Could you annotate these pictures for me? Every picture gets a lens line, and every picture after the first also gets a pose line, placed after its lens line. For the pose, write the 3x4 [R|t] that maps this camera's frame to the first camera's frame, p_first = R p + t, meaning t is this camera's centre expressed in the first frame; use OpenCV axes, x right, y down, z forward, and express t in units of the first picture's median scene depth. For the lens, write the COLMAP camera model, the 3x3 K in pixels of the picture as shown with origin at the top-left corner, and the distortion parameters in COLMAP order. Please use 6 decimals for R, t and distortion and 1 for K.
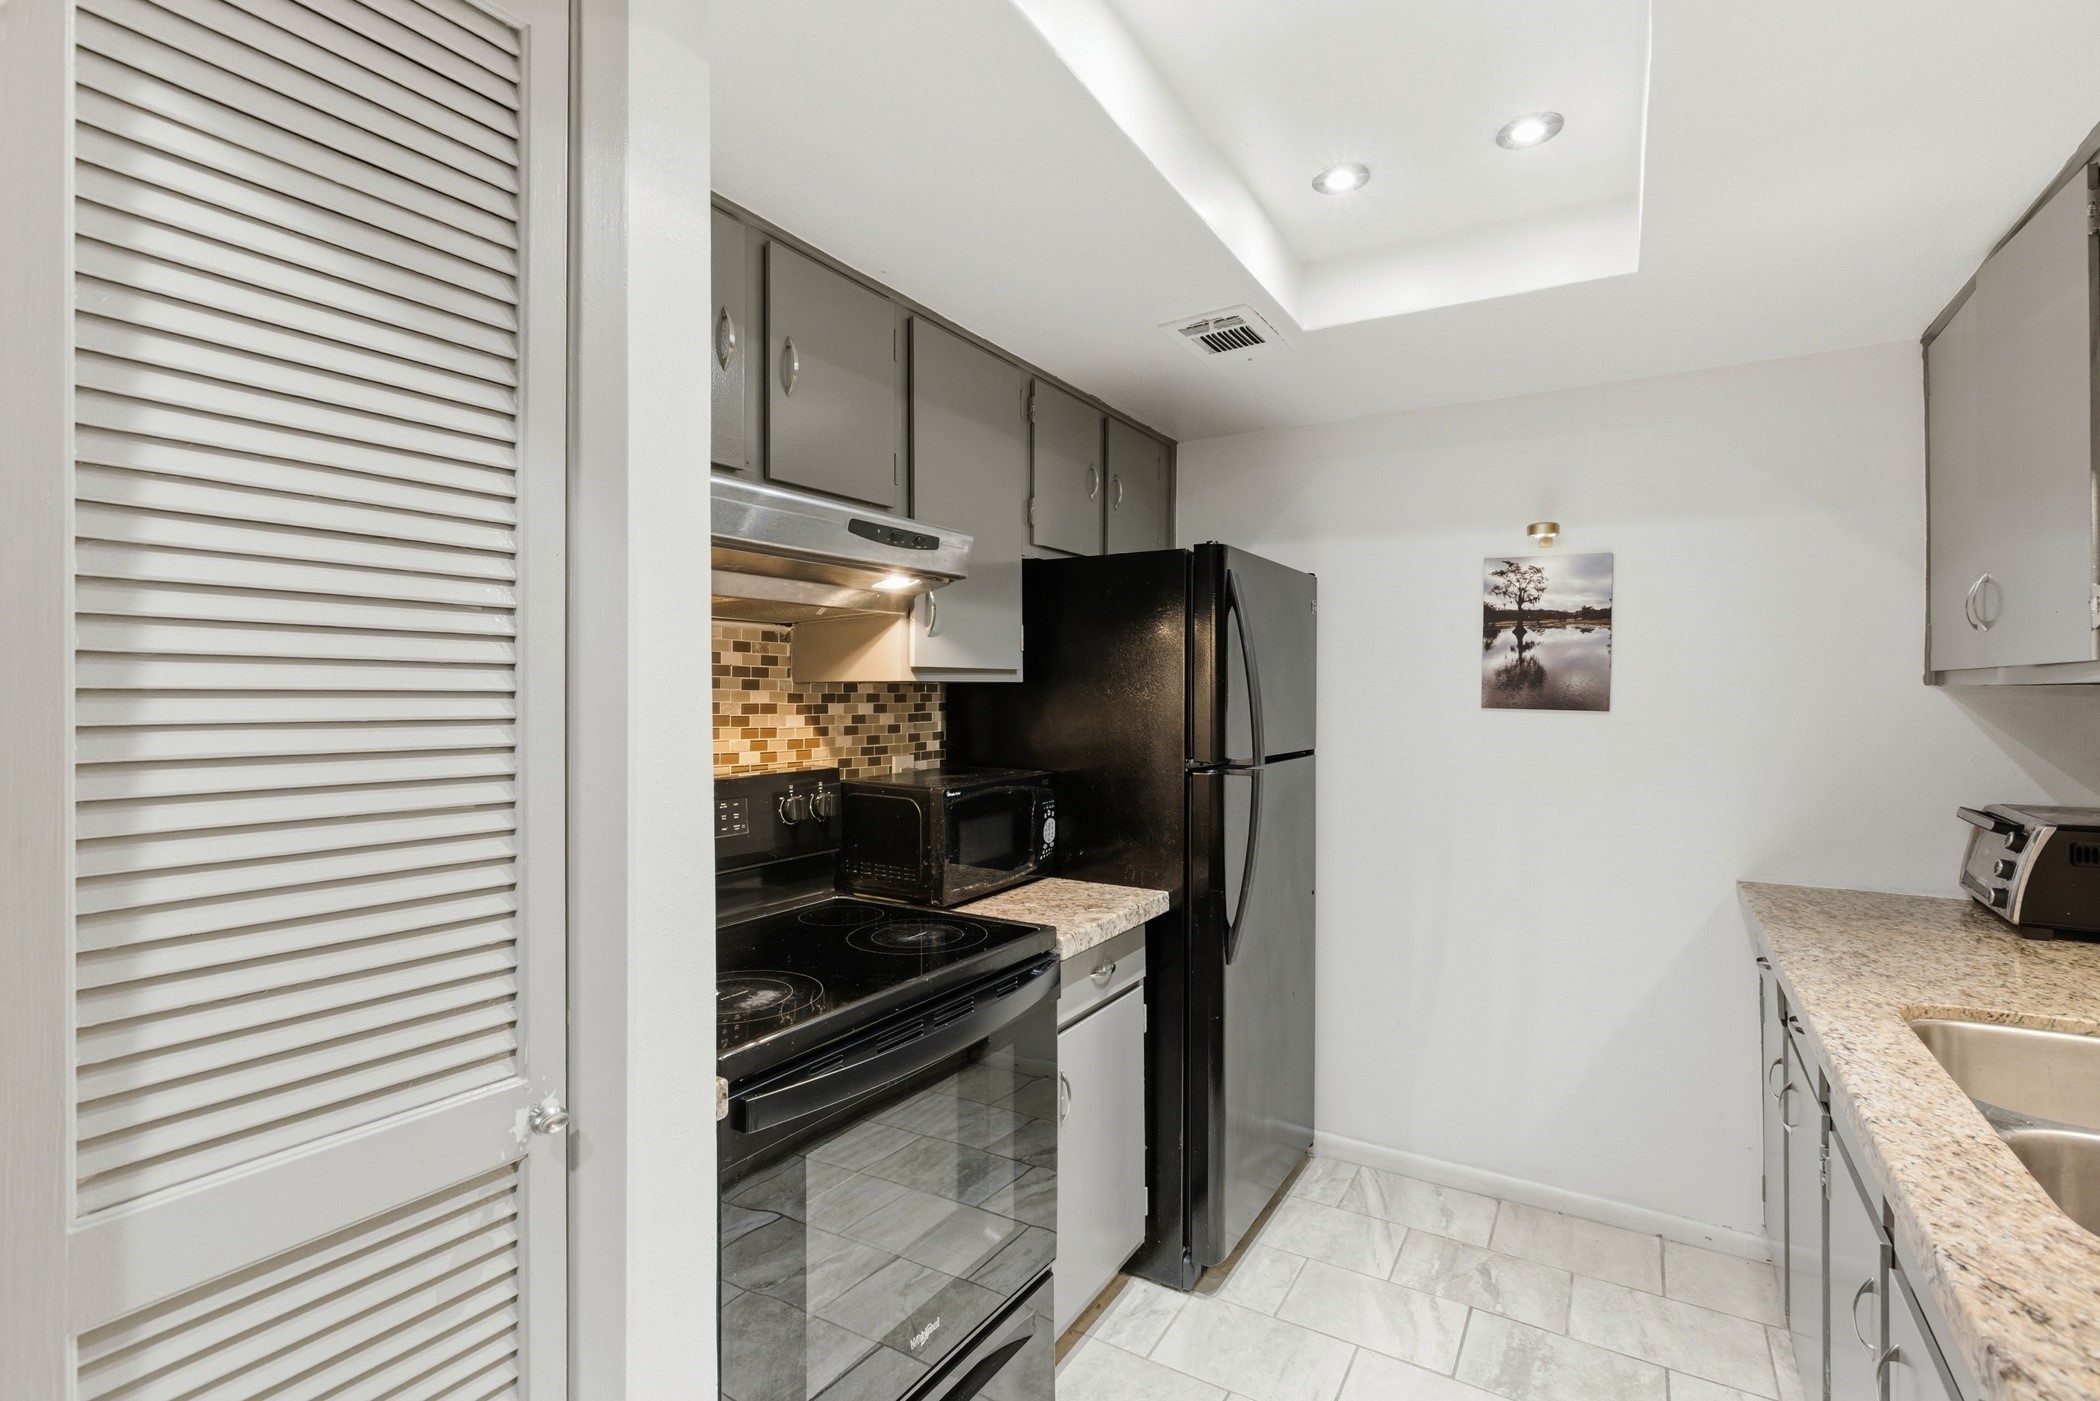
lens RADIAL K [[973.2, 0, 1052.6], [0, 973.2, 694.0], [0, 0, 1]] dist [-0.013624, 0.008173]
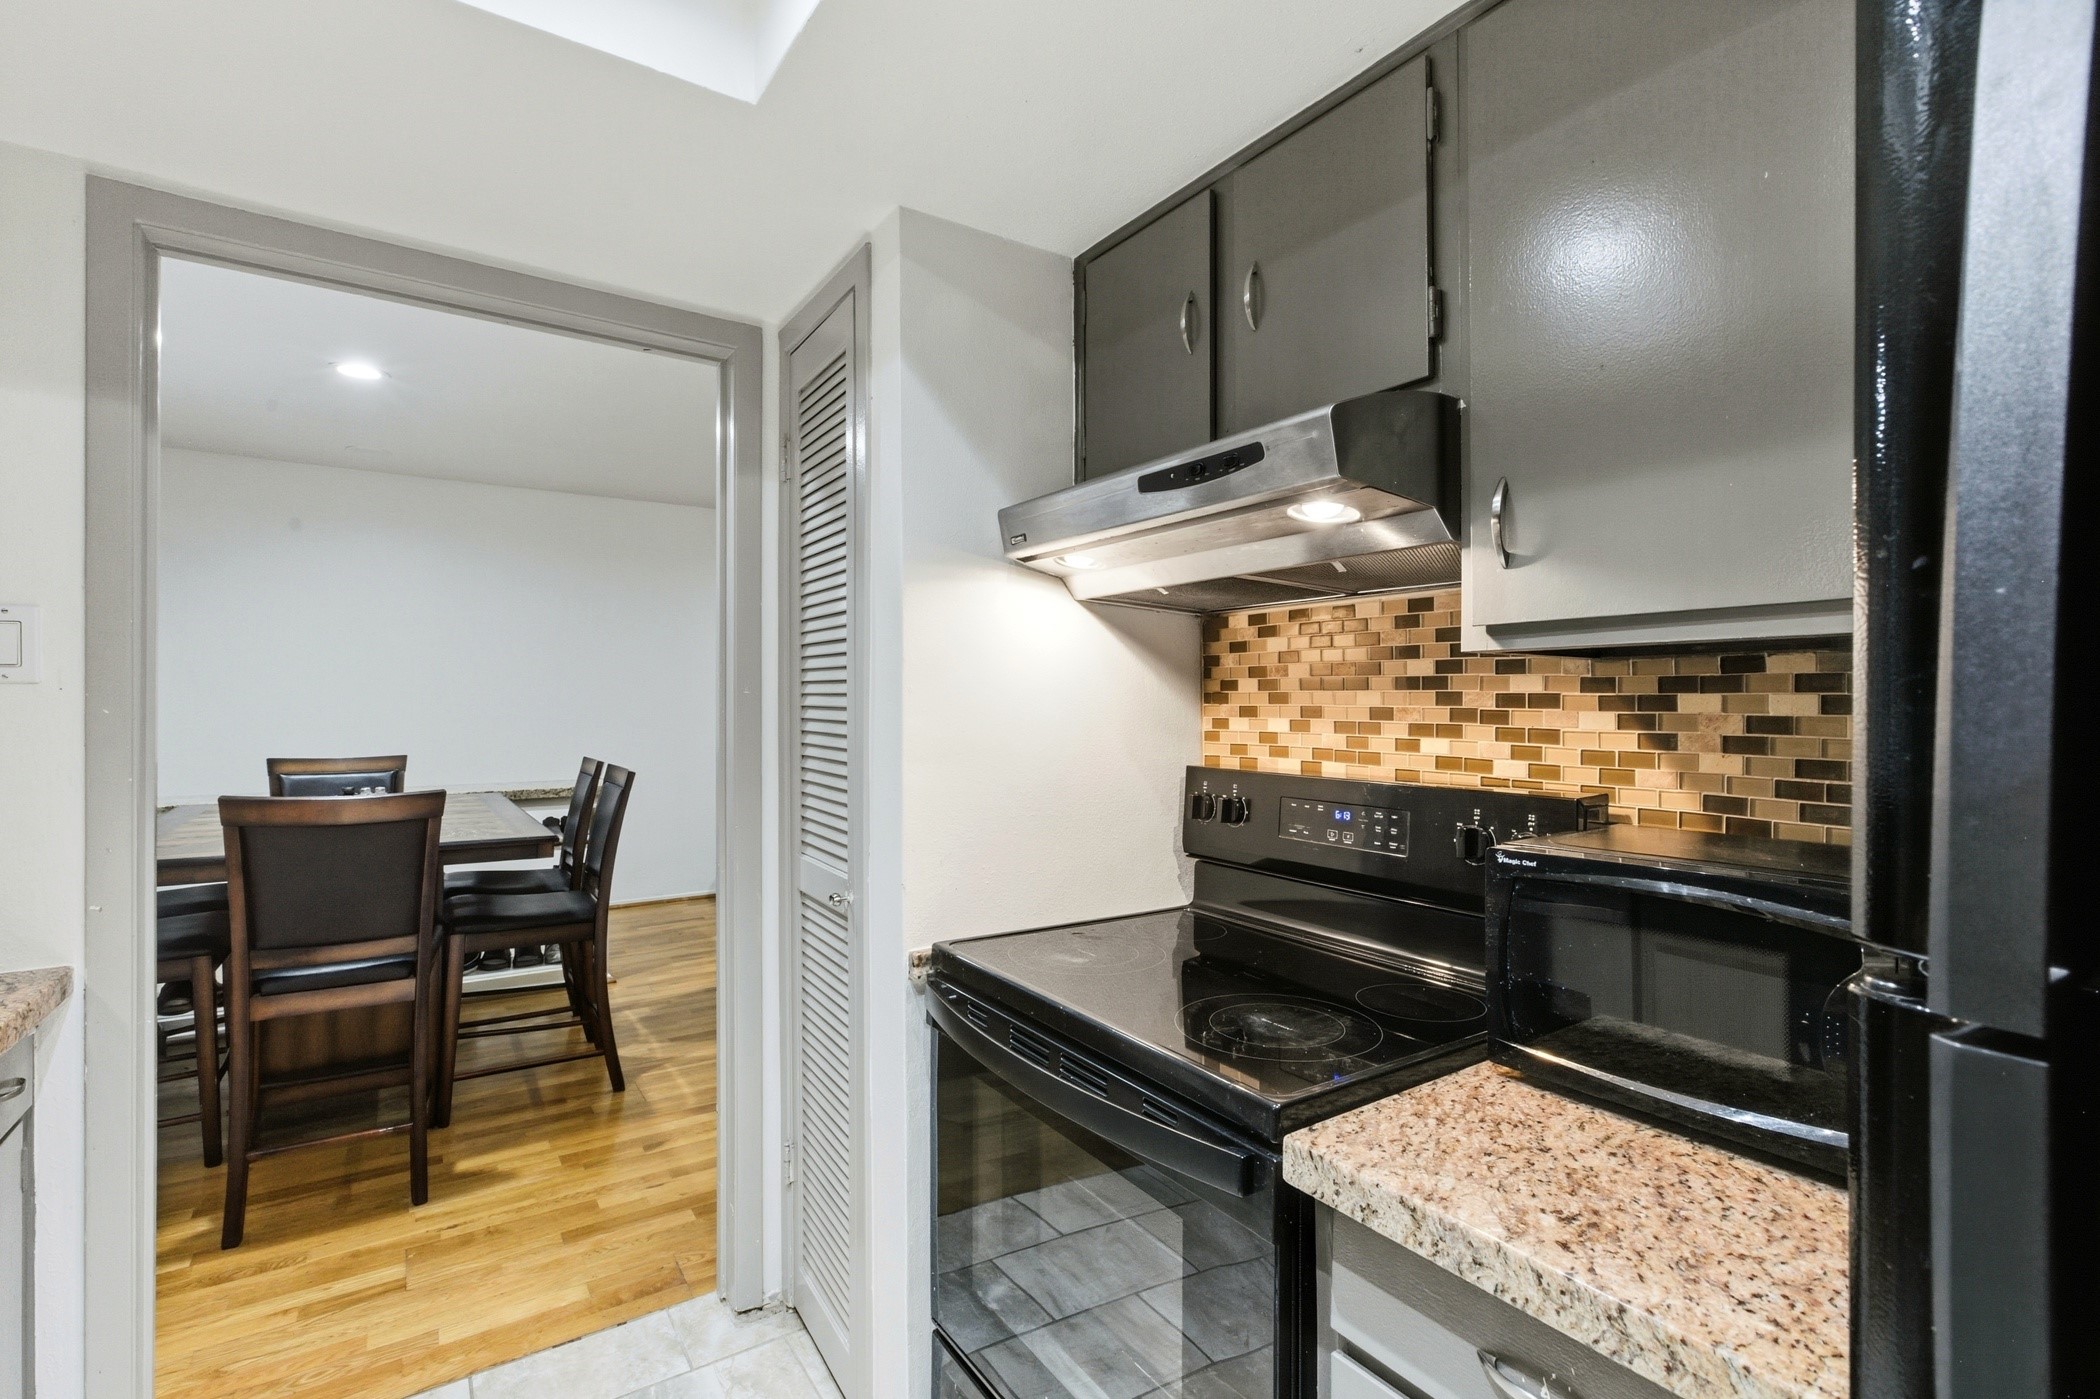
lens RADIAL K [[973.2, 0, 1052.6], [0, 973.2, 693.0], [0, 0, 1]] dist [-0.013624, 0.008173]
pose [[-0.426363, -0.010780, -0.904488, 0.452241], [-0.005865, 0.999941, -0.009153, 0.017351], [0.904533, 0.001402, -0.426401, 0.942684]]
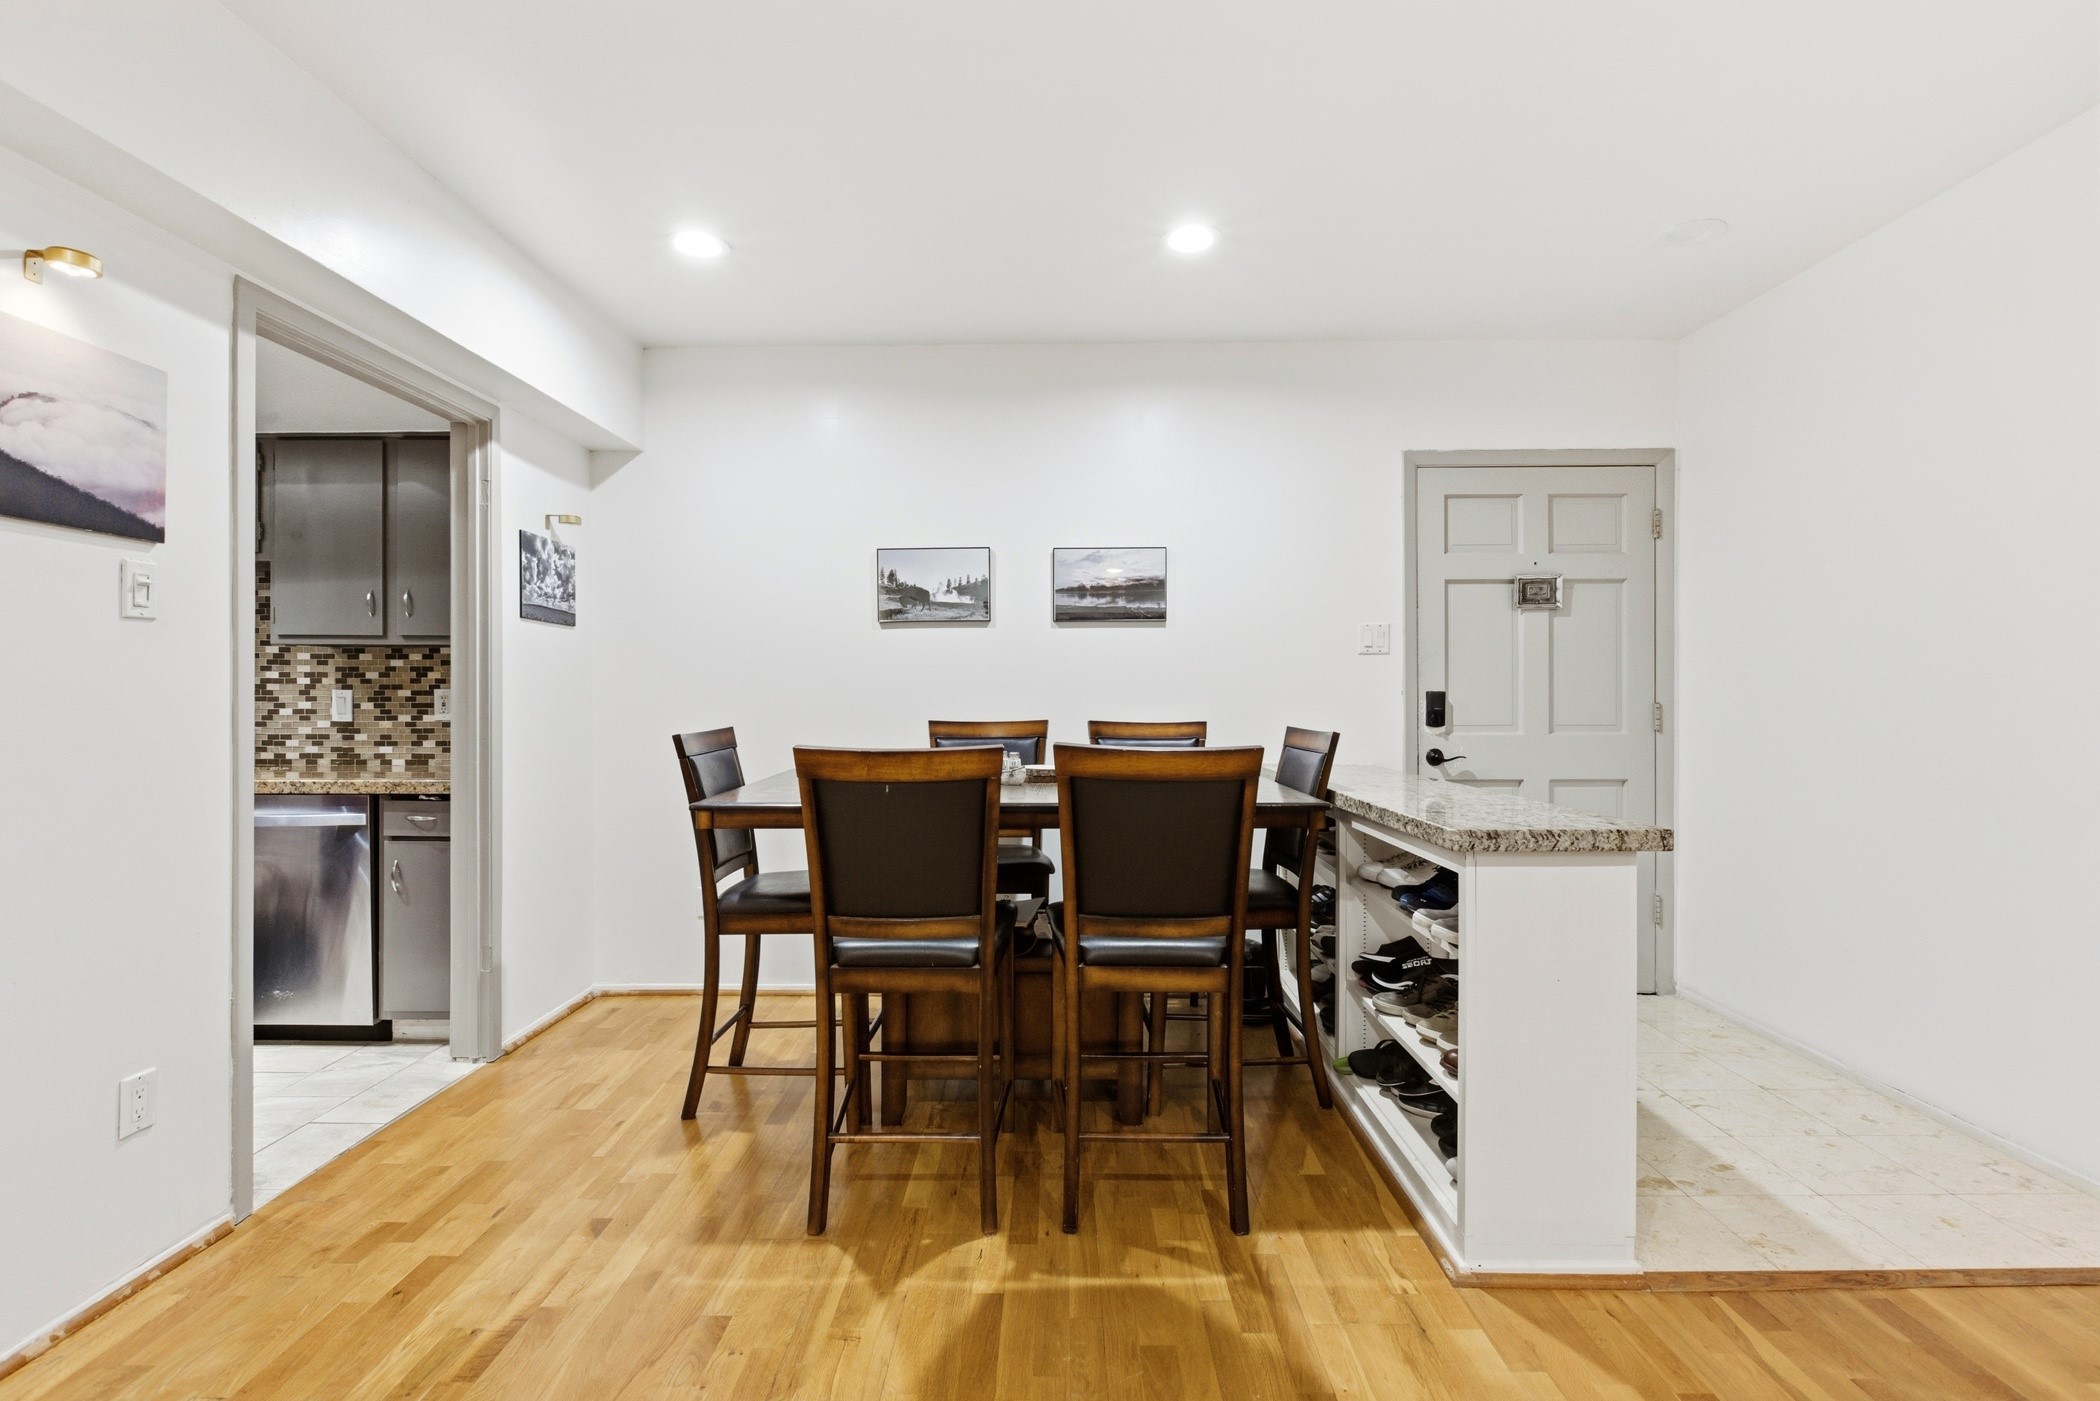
lens RADIAL K [[974.0, 0, 1050.0], [0, 974.0, 700.5], [0, 0, 1]] dist [-0.014166, 0.009304]
pose [[-0.510854, -0.004909, 0.859654, -1.609885], [0.000541, 0.999982, 0.006032, 0.077399], [-0.859667, 0.003546, -0.510842, -0.015882]]
